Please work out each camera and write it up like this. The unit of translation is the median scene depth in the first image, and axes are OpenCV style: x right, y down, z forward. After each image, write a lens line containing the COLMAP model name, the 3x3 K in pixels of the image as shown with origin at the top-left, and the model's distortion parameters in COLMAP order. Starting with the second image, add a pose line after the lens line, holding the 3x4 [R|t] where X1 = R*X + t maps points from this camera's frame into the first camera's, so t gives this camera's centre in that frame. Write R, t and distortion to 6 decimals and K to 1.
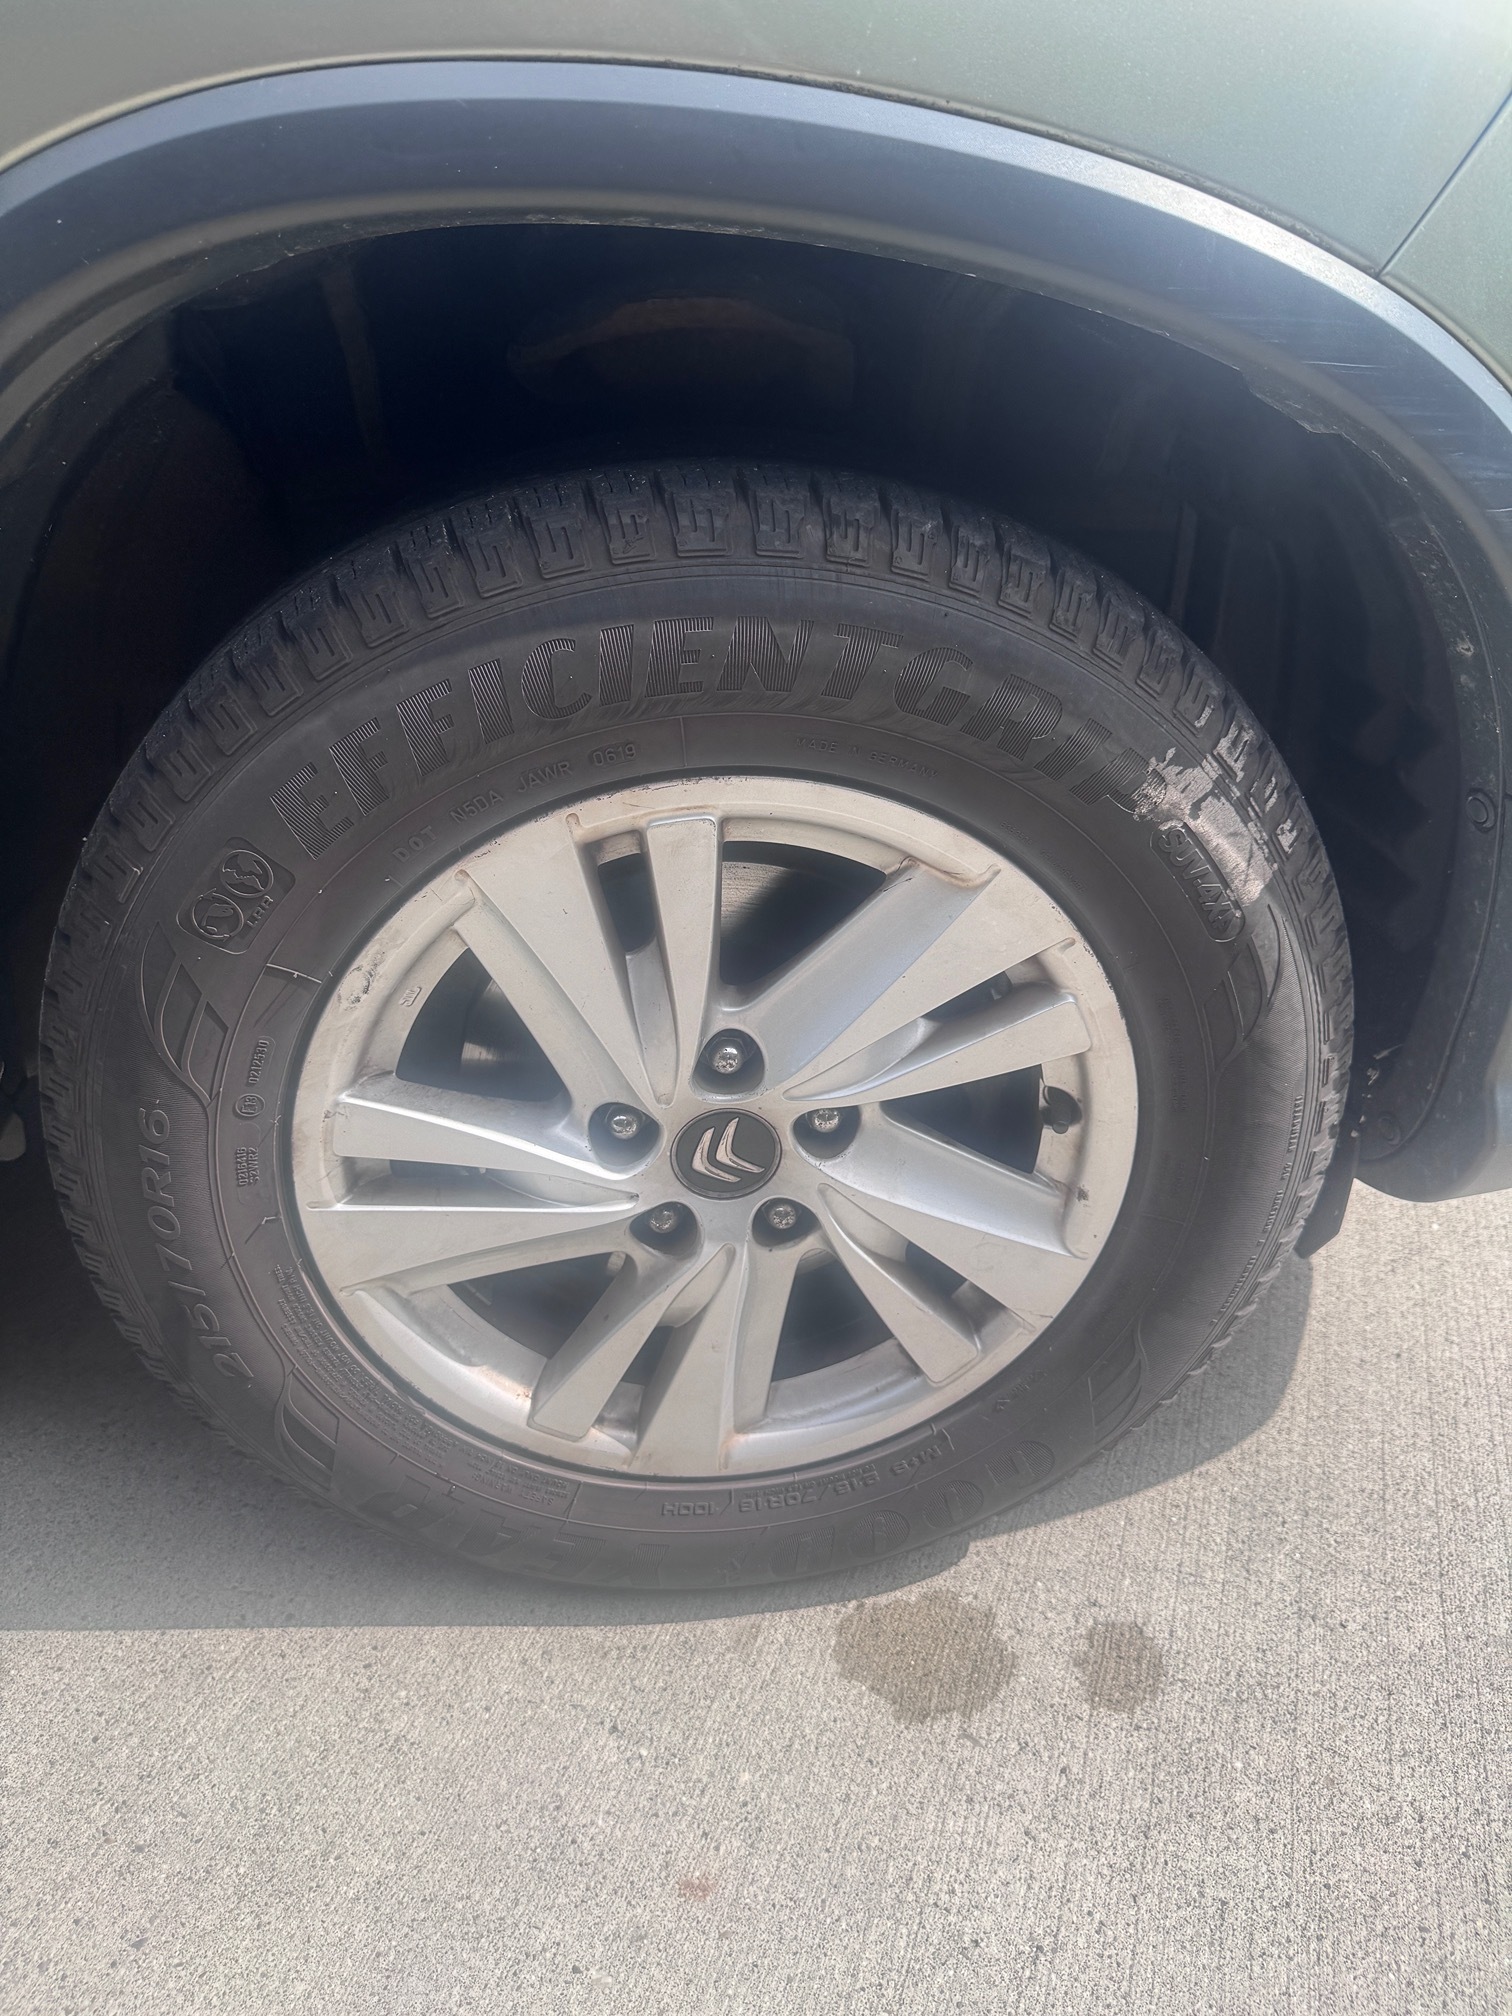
lens RADIAL K [[1435.9, 0, 756.0], [0, 1435.9, 1008.0], [0, 0, 1]] dist [0.034689, -0.036398]
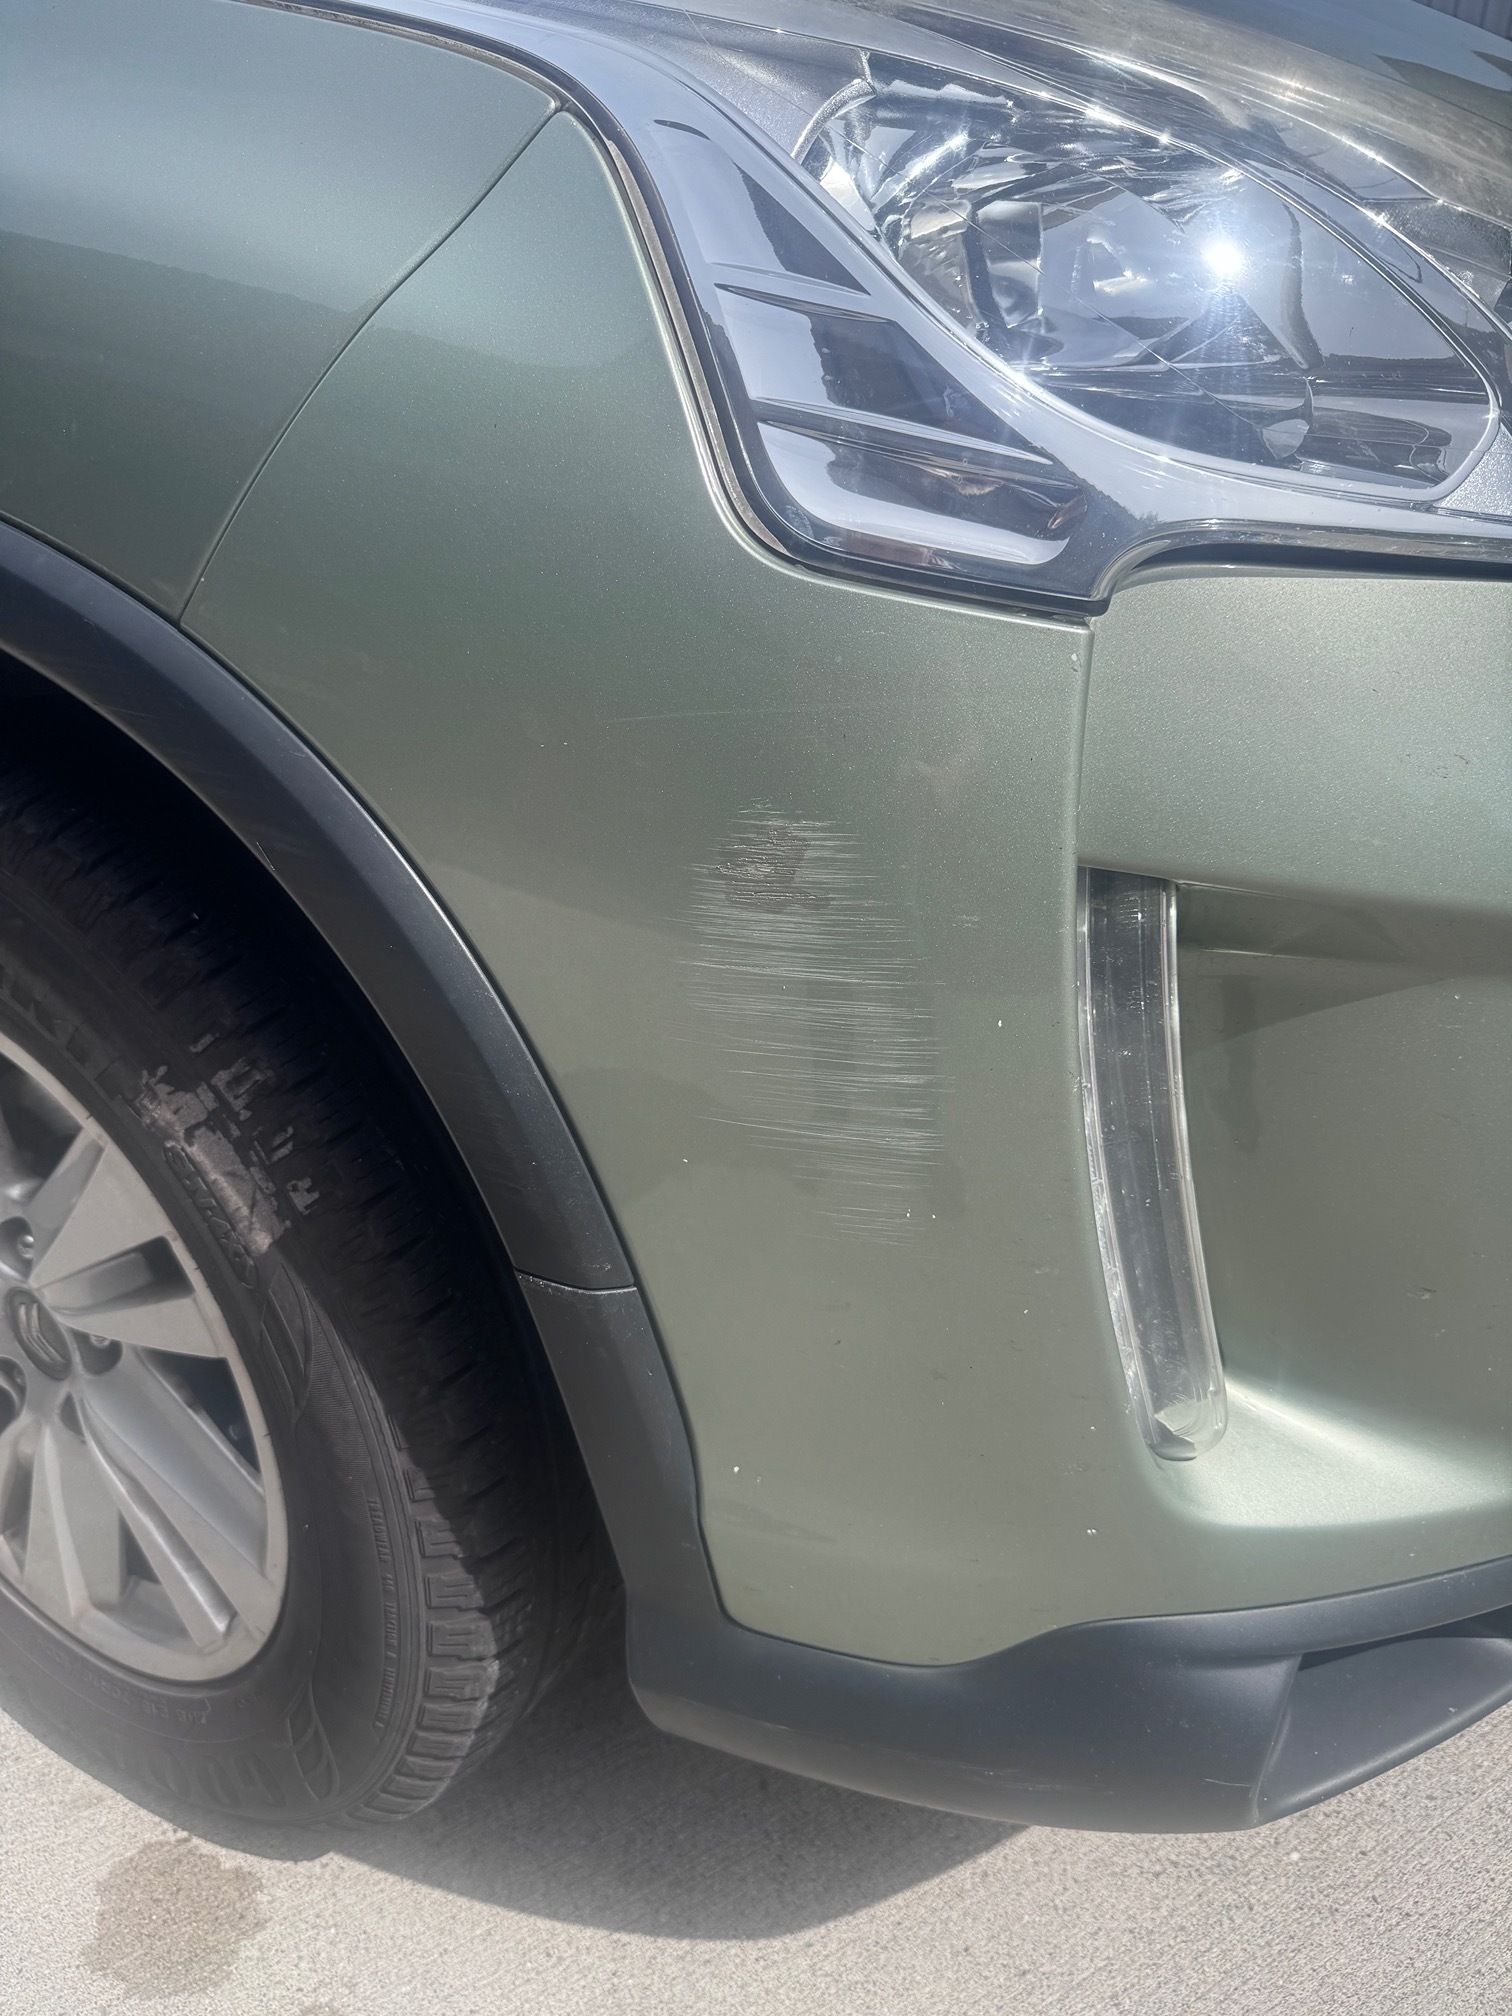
lens RADIAL K [[1435.9, 0, 756.0], [0, 1435.9, 1008.0], [0, 0, 1]] dist [0.034689, -0.036398]
pose [[0.786614, 0.221661, -0.576285, 1.088175], [-0.281219, 0.959530, -0.014785, -0.299081], [0.549685, 0.173692, 0.817115, 0.406586]]
